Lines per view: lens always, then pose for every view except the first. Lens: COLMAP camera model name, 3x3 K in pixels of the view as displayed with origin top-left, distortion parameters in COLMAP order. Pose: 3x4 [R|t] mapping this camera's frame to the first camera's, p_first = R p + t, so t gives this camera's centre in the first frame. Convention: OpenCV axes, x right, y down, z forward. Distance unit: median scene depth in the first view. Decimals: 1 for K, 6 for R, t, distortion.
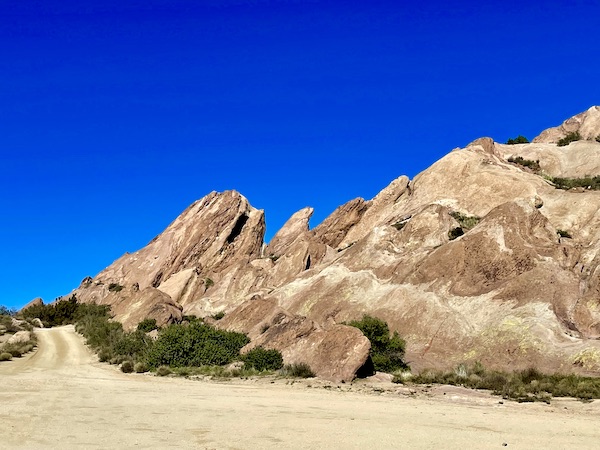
lens RADIAL K [[966.0, 0, 289.6], [0, 966.0, 190.6], [0, 0, 1]] dist [0.157879, 0.000000]
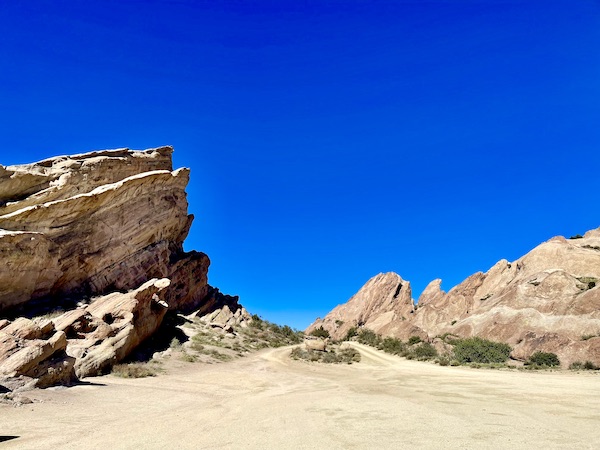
lens RADIAL K [[456.2, 0, 297.0], [0, 456.2, 227.3], [0, 0, 1]] dist [0.046879, -0.032875]
pose [[0.984775, -0.048845, -0.166830, -0.187911], [0.030430, 0.993331, -0.111209, 0.015280], [0.171150, 0.104440, 0.979694, 0.078994]]
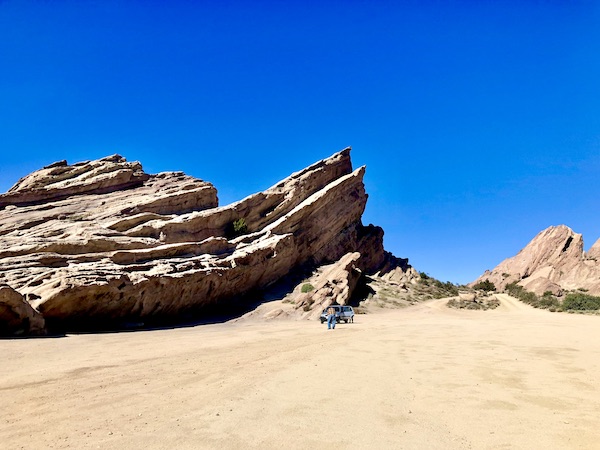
lens RADIAL K [[490.7, 0, 297.7], [0, 490.7, 242.1], [0, 0, 1]] dist [0.006659, -0.005354]
pose [[0.865995, -0.055380, -0.496977, -0.063805], [0.074004, 0.997098, 0.017843, -0.049268], [0.494547, -0.052230, 0.867580, -0.312491]]
